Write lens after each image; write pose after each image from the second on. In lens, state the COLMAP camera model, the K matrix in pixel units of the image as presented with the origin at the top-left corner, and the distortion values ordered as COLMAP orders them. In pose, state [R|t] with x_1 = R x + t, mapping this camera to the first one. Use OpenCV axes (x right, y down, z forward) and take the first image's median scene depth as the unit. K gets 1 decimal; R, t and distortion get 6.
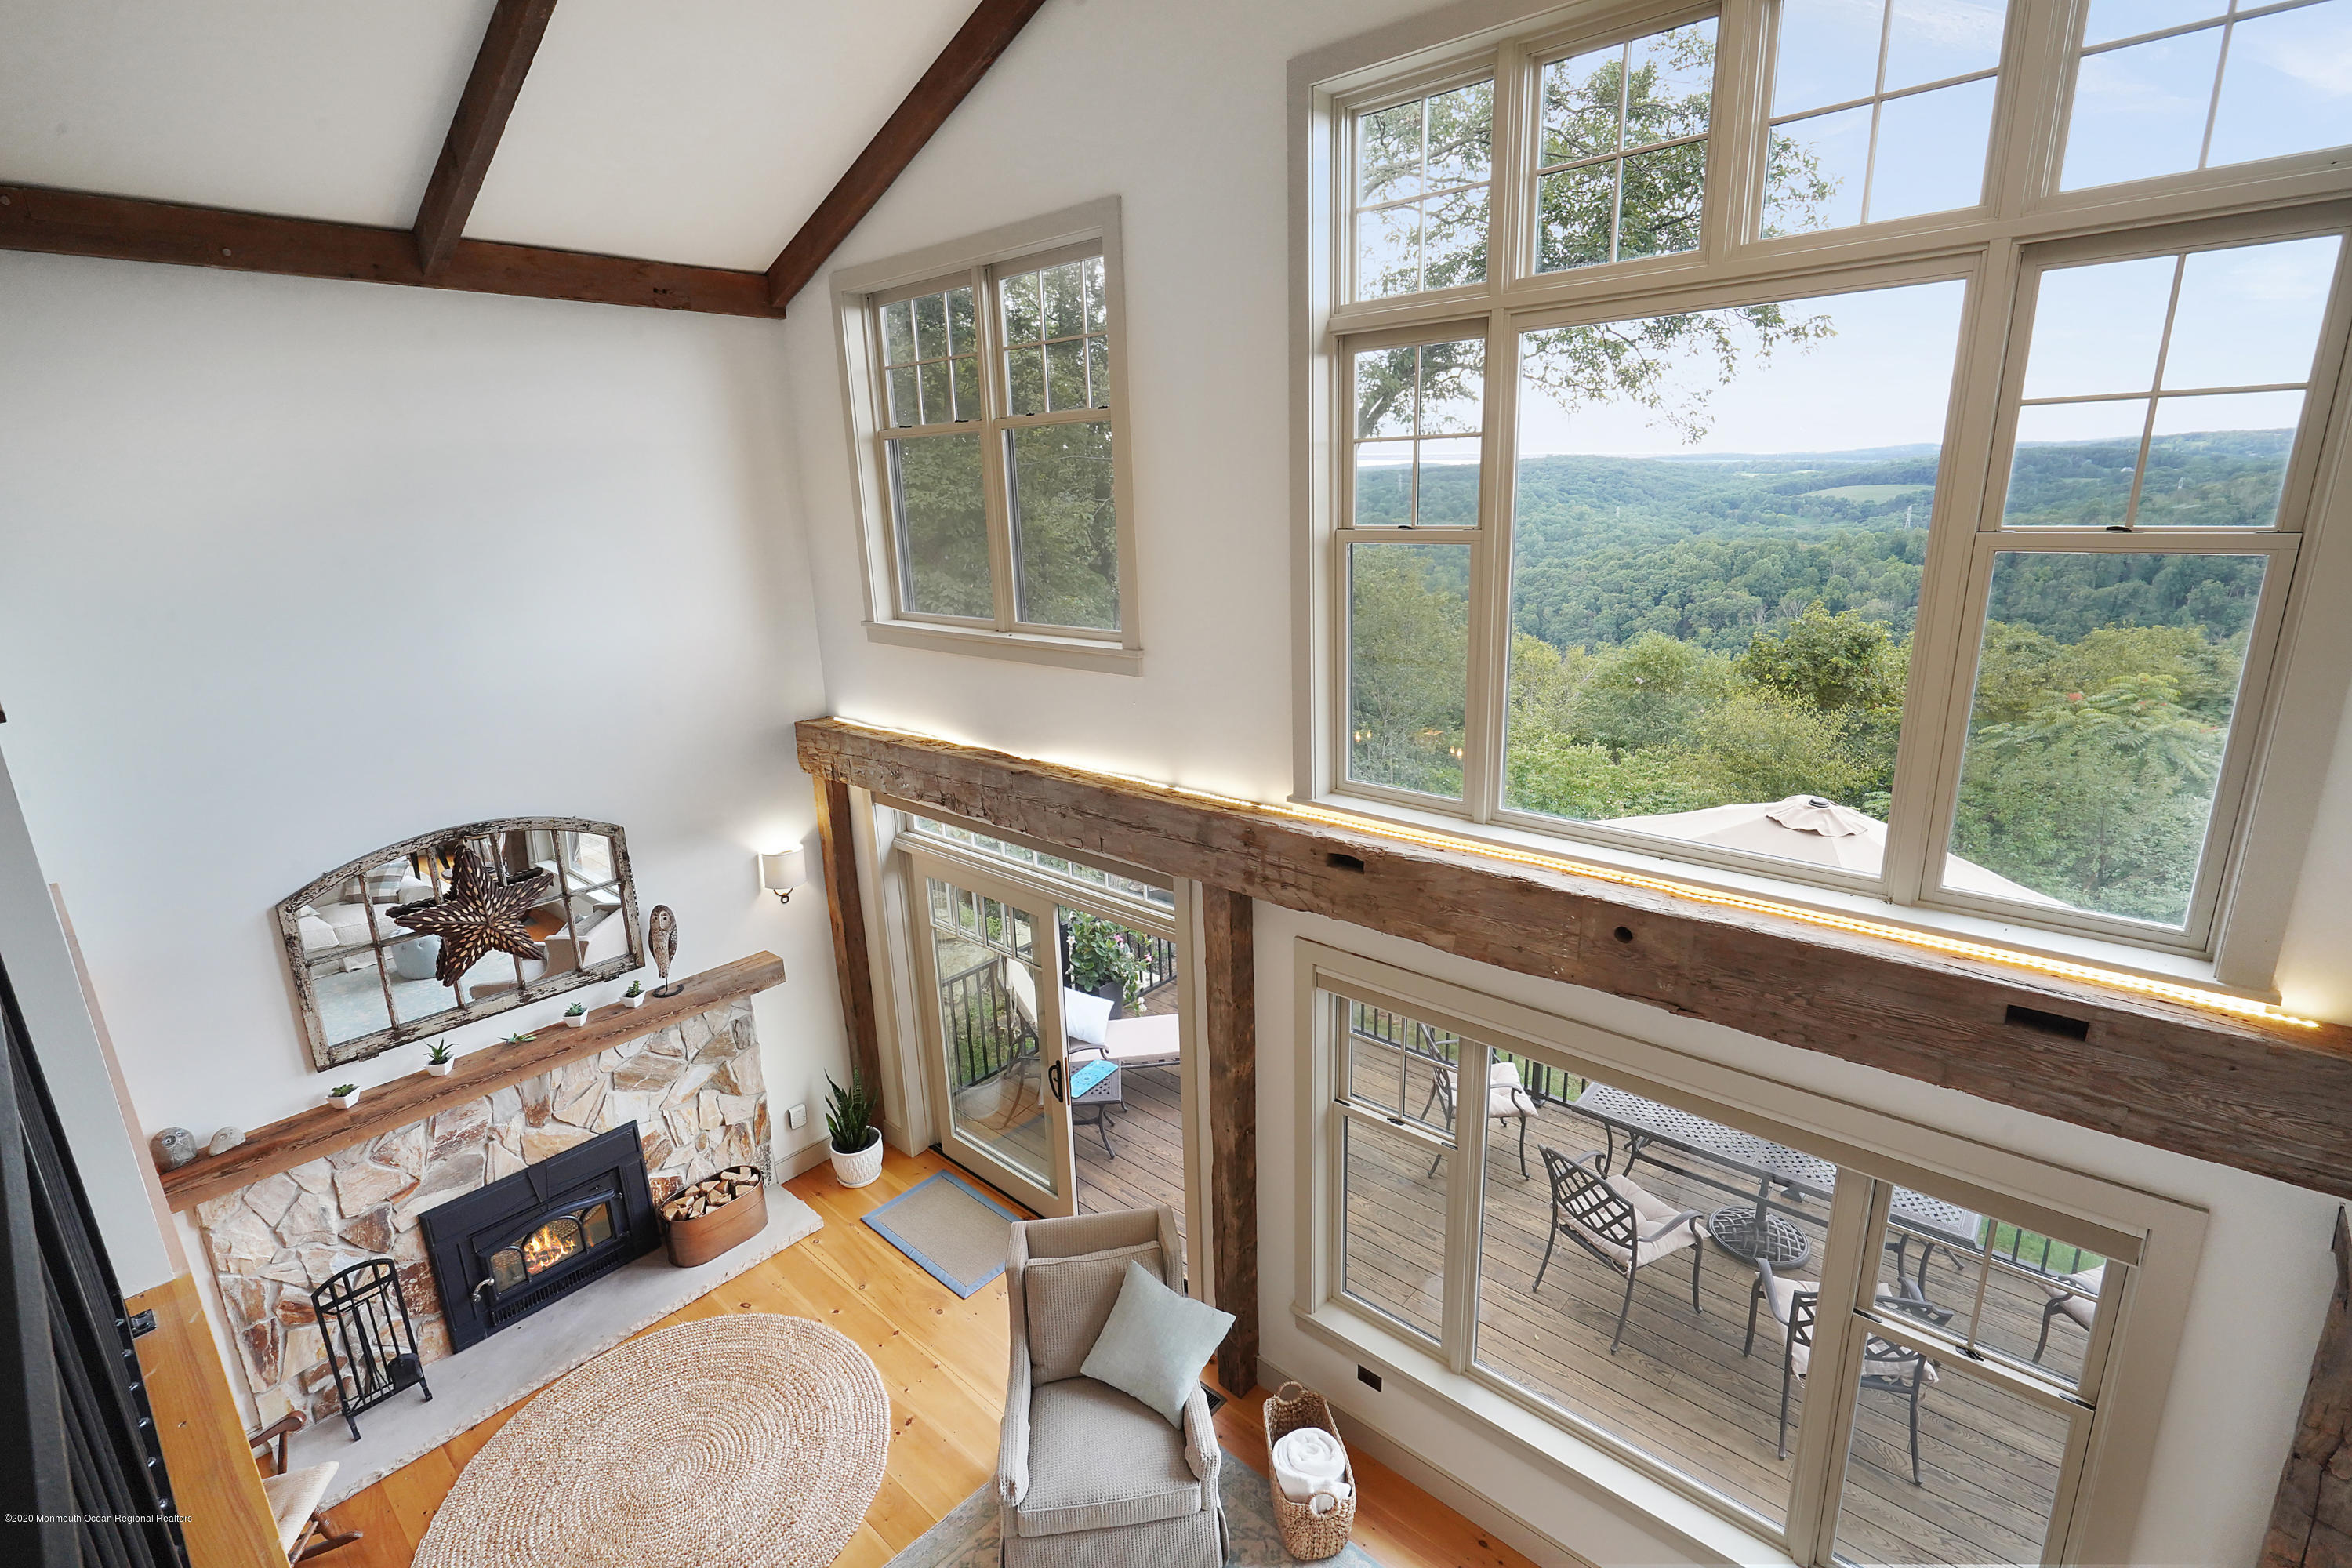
lens RADIAL K [[1092.6, 0, 1186.9], [0, 1092.6, 788.9], [0, 0, 1]] dist [0.009550, -0.000170]
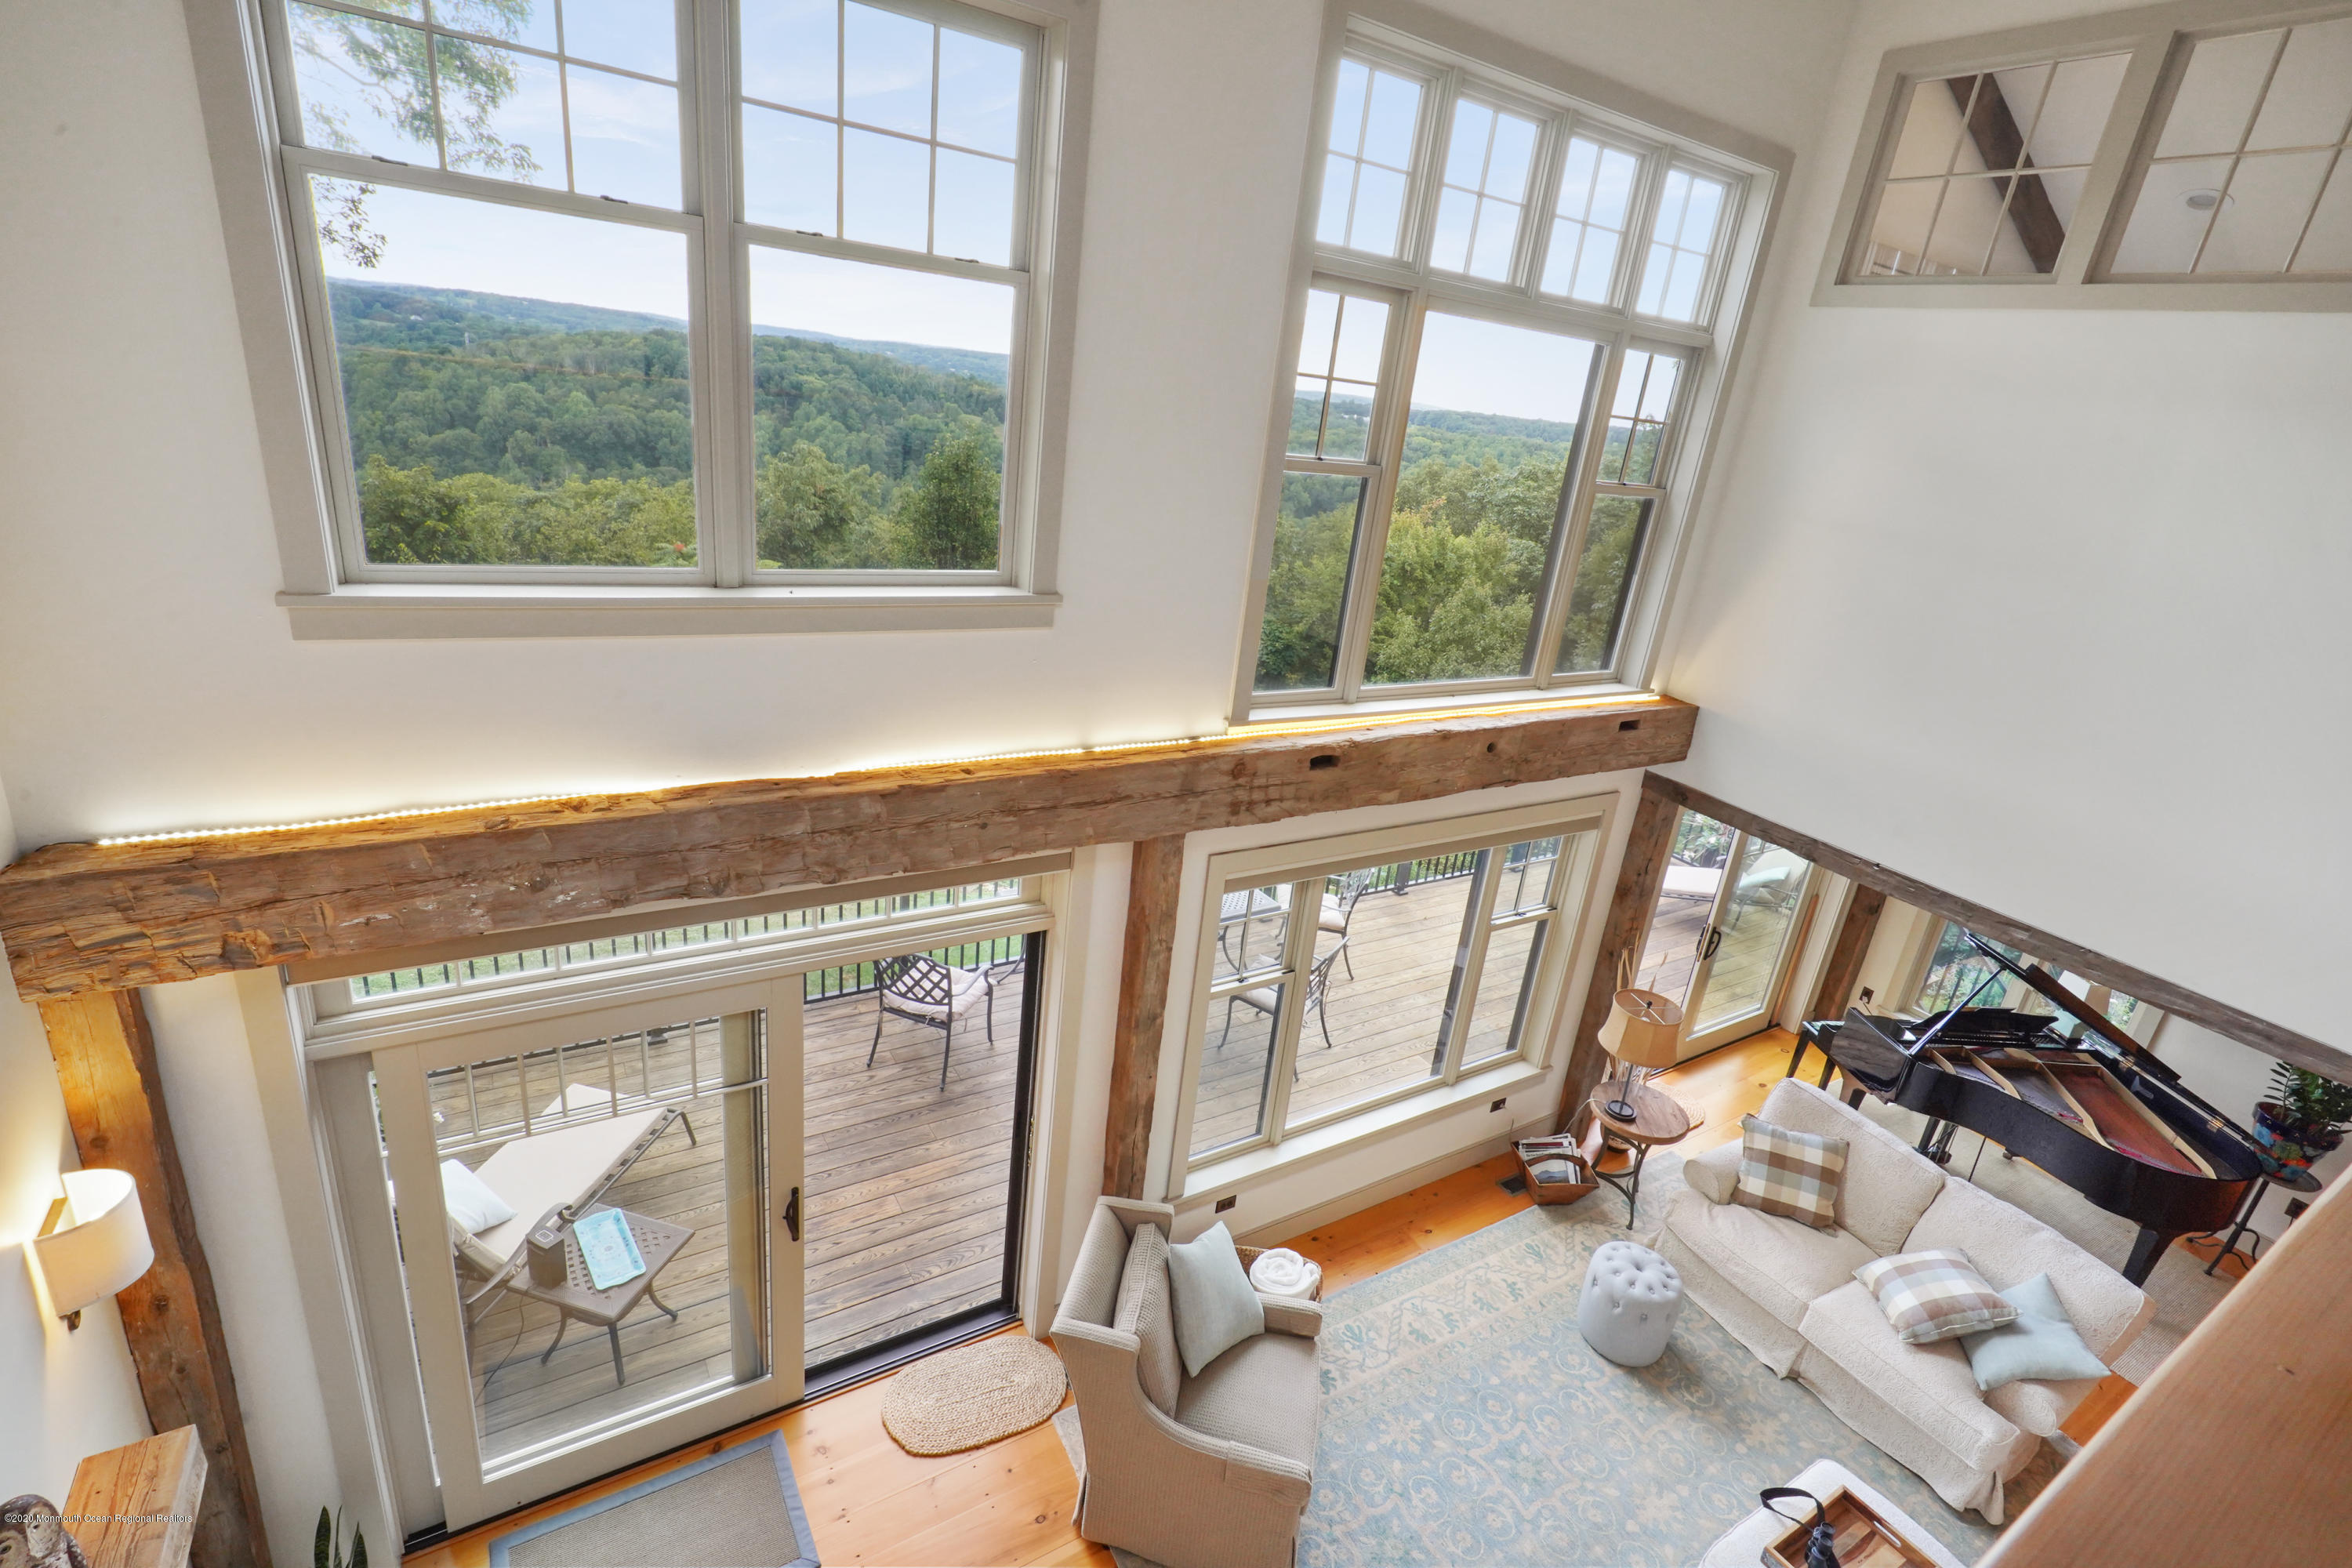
lens RADIAL K [[1092.6, 0, 1174.3], [0, 1092.6, 783.9], [0, 0, 1]] dist [0.009550, -0.000170]
pose [[0.279643, -0.269451, 0.921518, -0.860039], [0.146181, 0.960570, 0.236510, -0.182624], [-0.948910, 0.068570, 0.308006, 0.725473]]
